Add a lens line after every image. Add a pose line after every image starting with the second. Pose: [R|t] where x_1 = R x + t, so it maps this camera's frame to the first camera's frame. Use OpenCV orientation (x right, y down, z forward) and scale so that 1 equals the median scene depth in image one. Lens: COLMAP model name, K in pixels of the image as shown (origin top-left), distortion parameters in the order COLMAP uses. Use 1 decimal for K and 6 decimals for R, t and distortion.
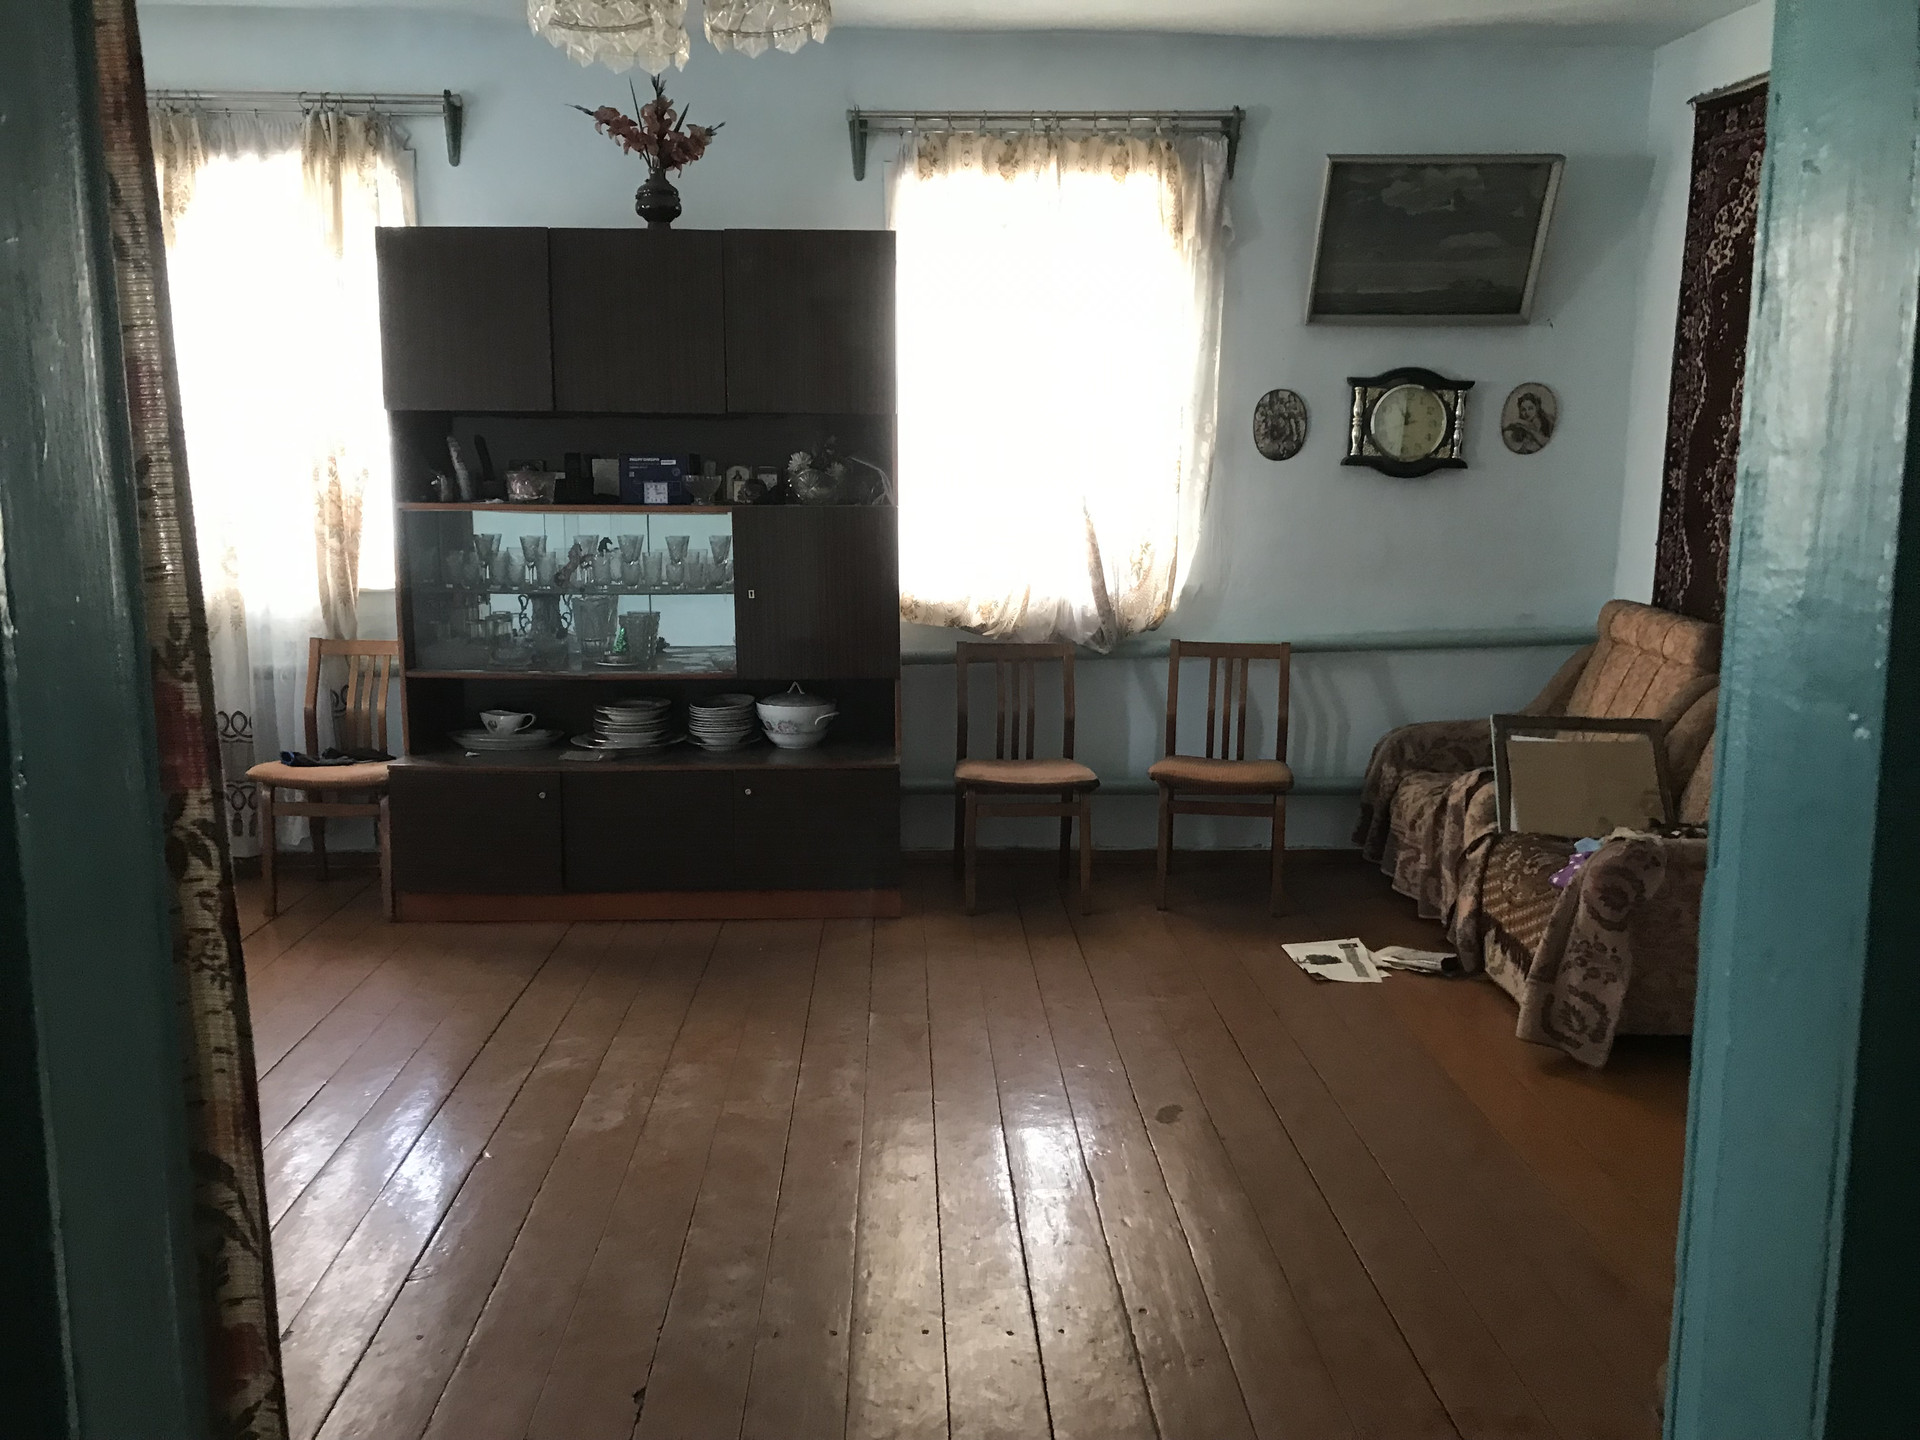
lens RADIAL K [[1544.6, 0, 944.3], [0, 1544.6, 731.9], [0, 0, 1]] dist [0.036796, -0.042899]
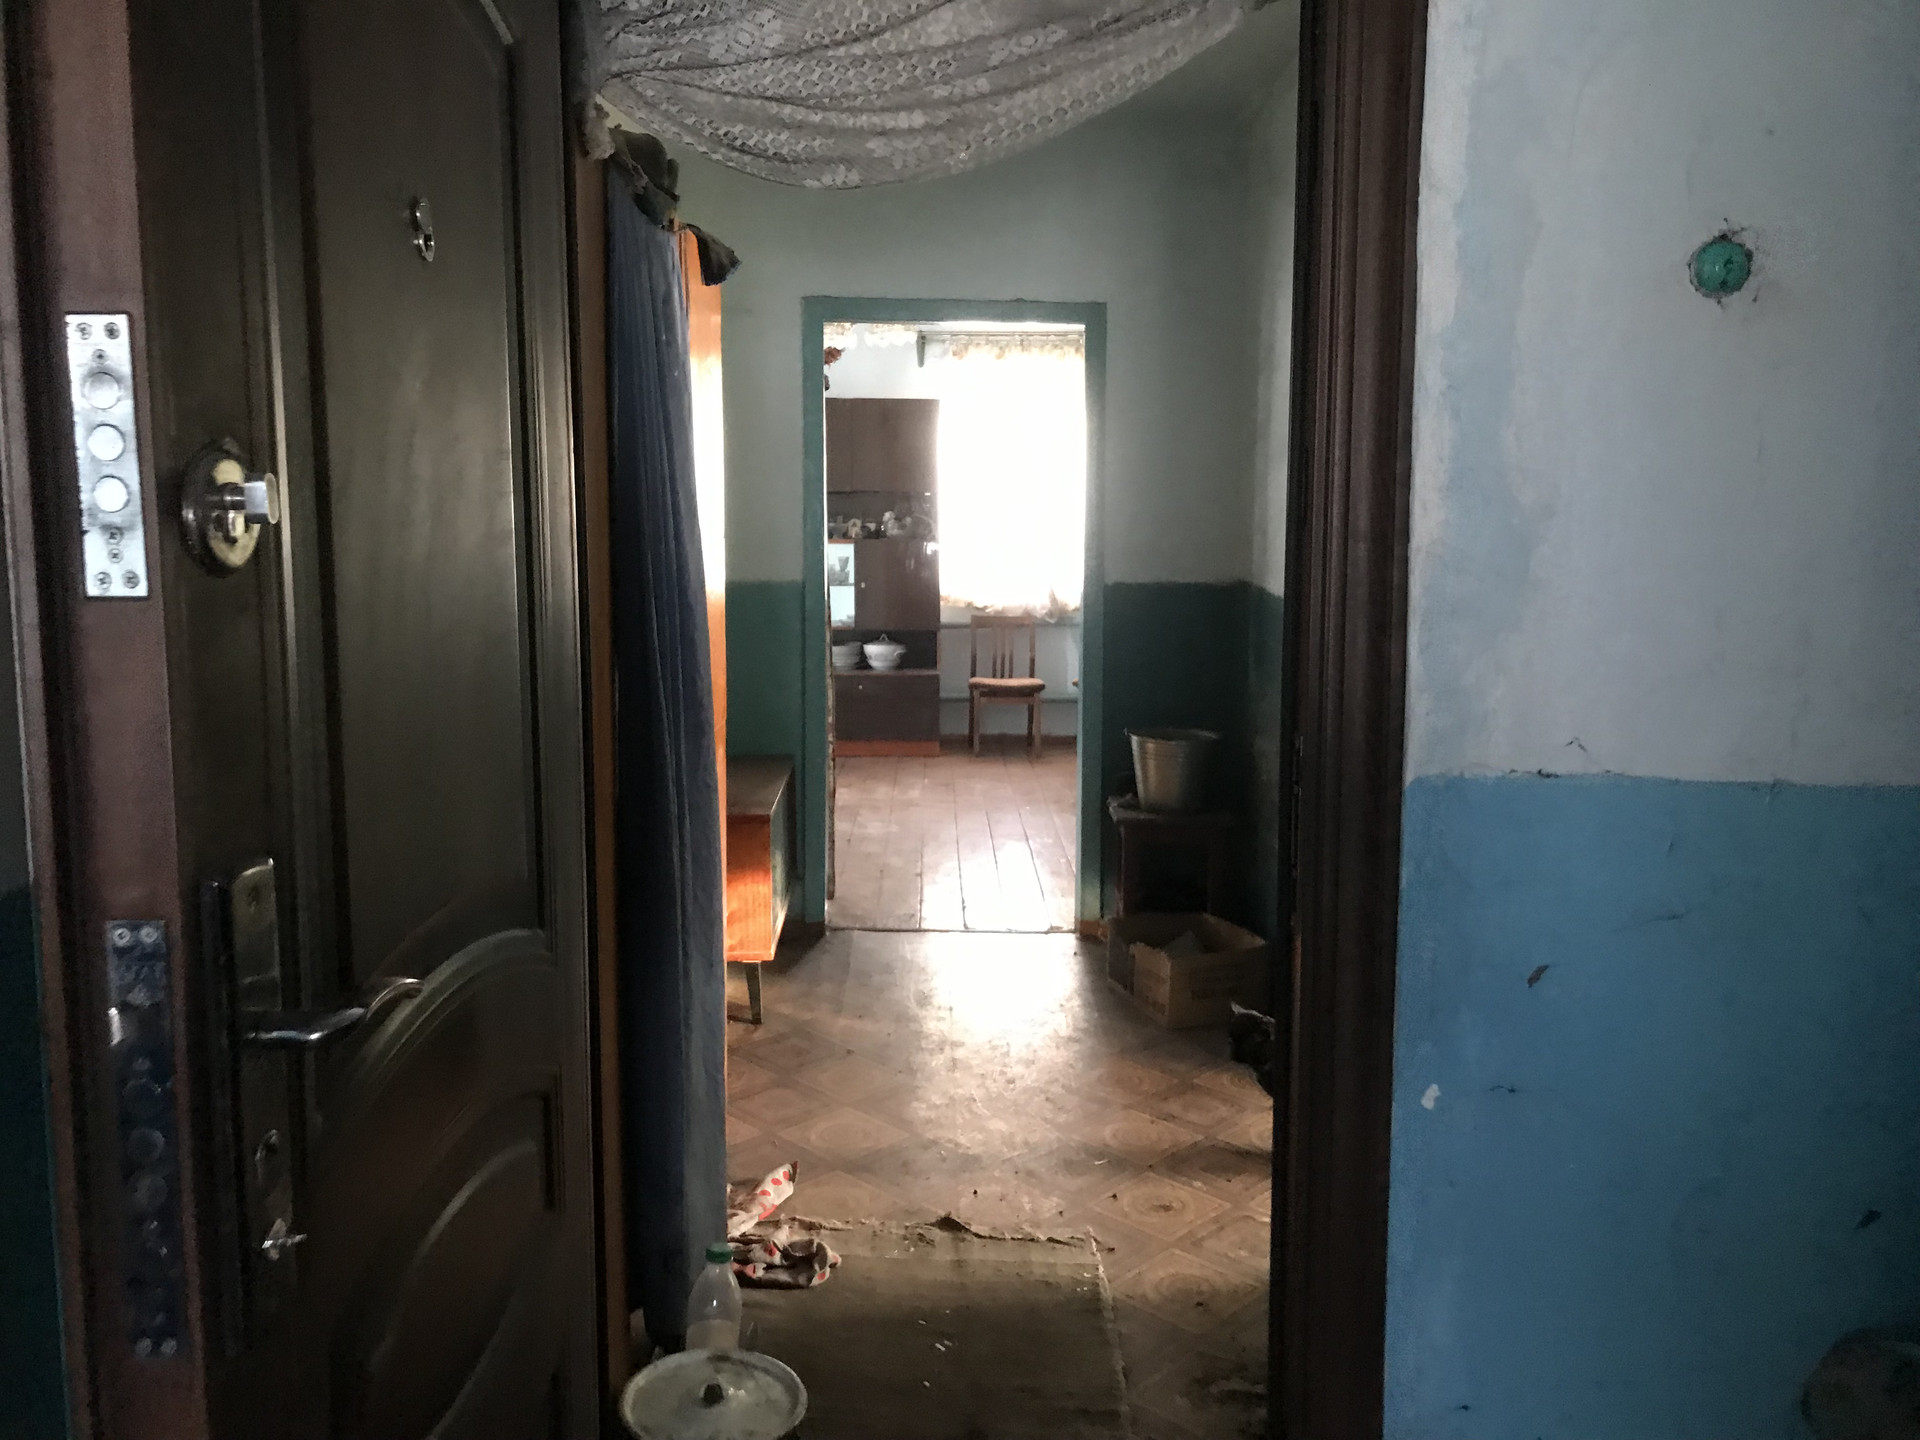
lens RADIAL K [[1544.6, 0, 940.4], [0, 1544.6, 740.5], [0, 0, 1]] dist [0.036796, -0.042899]
pose [[0.999669, 0.008331, -0.024351, 0.017973], [-0.009308, 0.999146, -0.040268, 0.169046], [0.023995, 0.040481, 0.998892, -0.847495]]
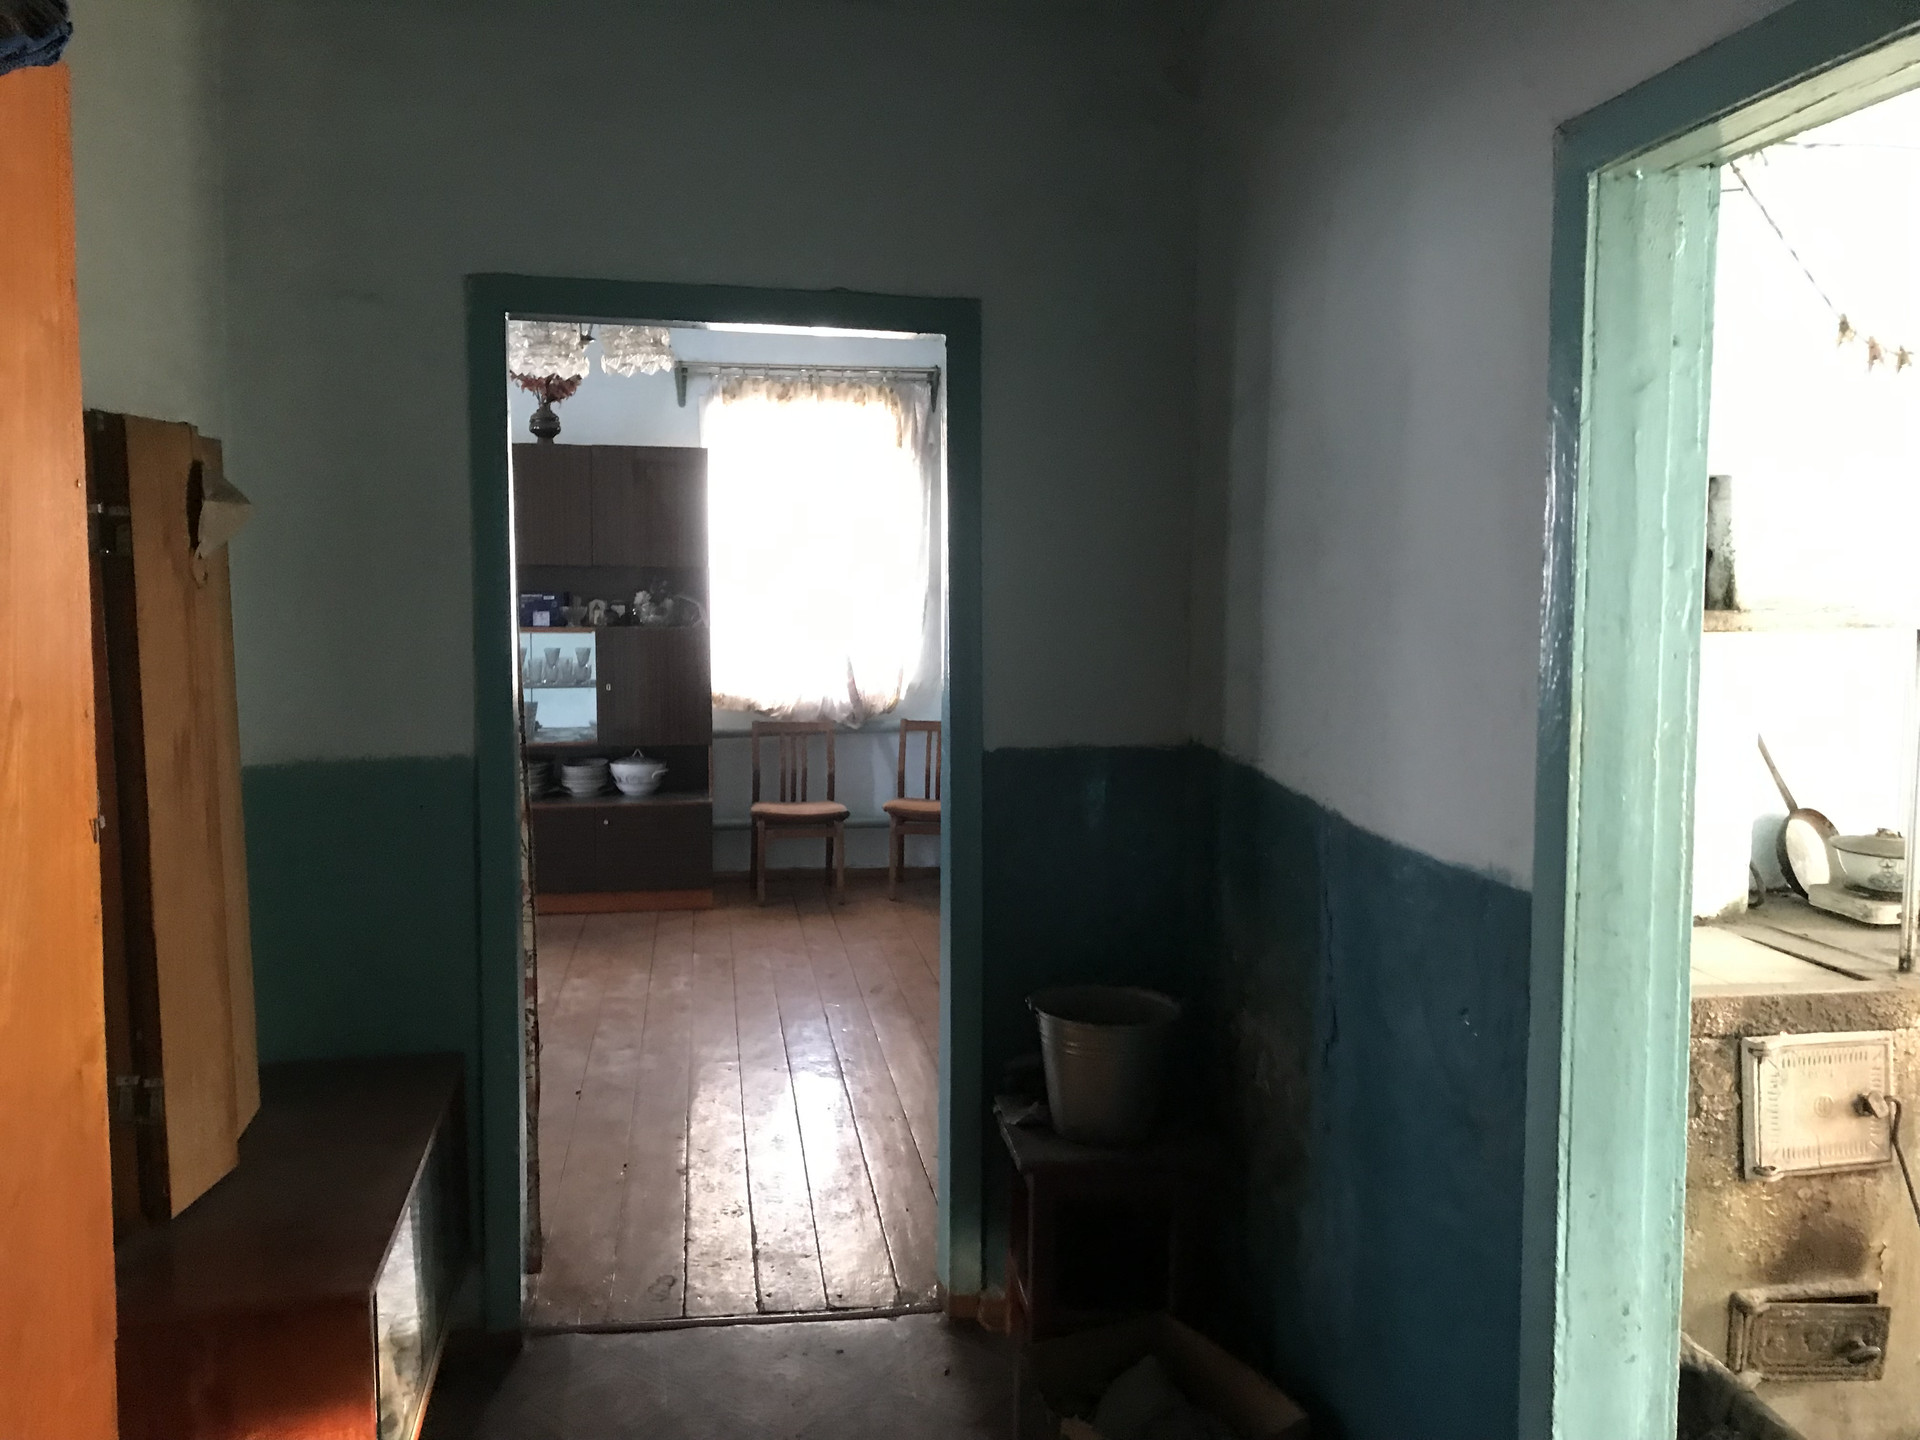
lens RADIAL K [[1544.6, 0, 967.5], [0, 1544.6, 719.2], [0, 0, 1]] dist [0.036796, -0.042899]
pose [[0.990243, -0.006560, 0.139197, 0.007040], [0.018106, 0.996481, -0.081841, 0.062832], [-0.138170, 0.083562, 0.986877, -0.458297]]
